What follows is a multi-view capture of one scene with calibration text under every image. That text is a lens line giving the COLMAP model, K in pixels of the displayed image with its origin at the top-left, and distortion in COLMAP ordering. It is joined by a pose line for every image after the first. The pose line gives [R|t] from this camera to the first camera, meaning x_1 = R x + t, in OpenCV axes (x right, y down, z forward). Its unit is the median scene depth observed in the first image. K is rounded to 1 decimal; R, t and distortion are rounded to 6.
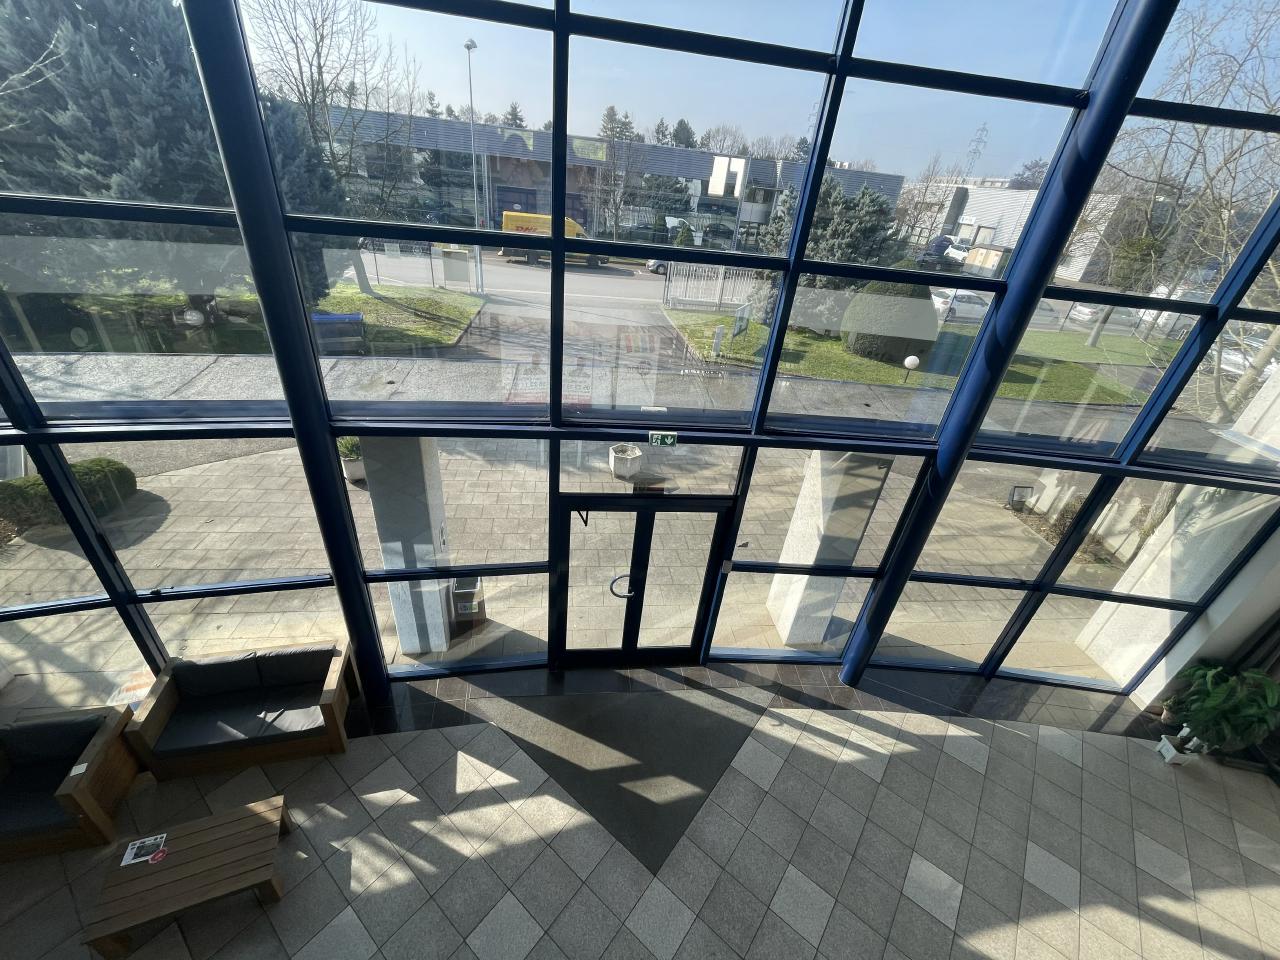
lens RADIAL K [[516.6, 0, 640.0], [0, 516.6, 480.0], [0, 0, 1]] dist [-0.003165, -0.000182]
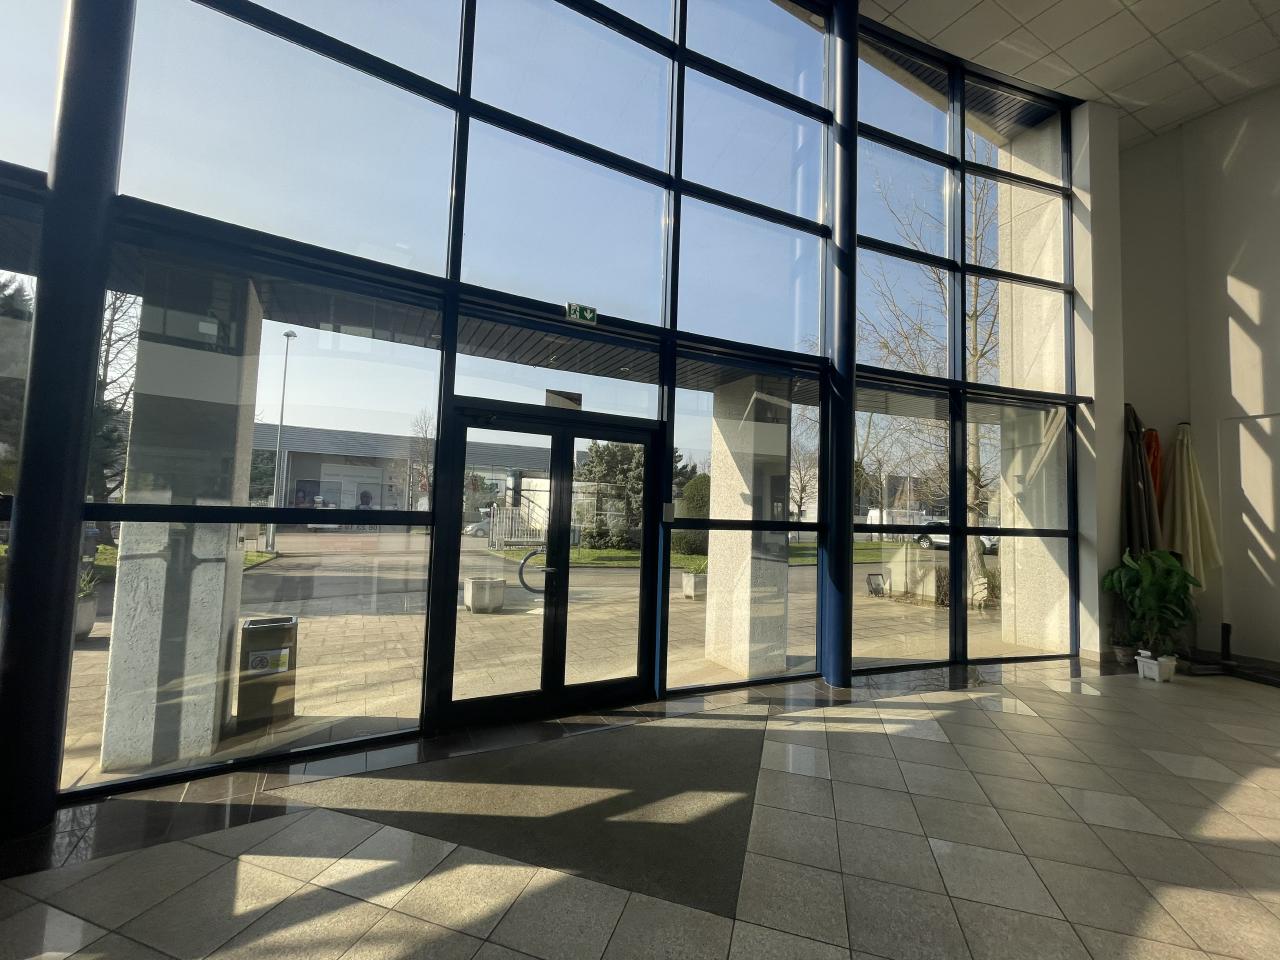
lens RADIAL K [[516.6, 0, 640.0], [0, 516.6, 480.0], [0, 0, 1]] dist [-0.003165, -0.000182]
pose [[0.934126, -0.045726, 0.354003, -0.154850], [0.227685, 0.840126, -0.492288, 0.502438], [-0.274897, 0.540460, 0.795195, 0.336868]]
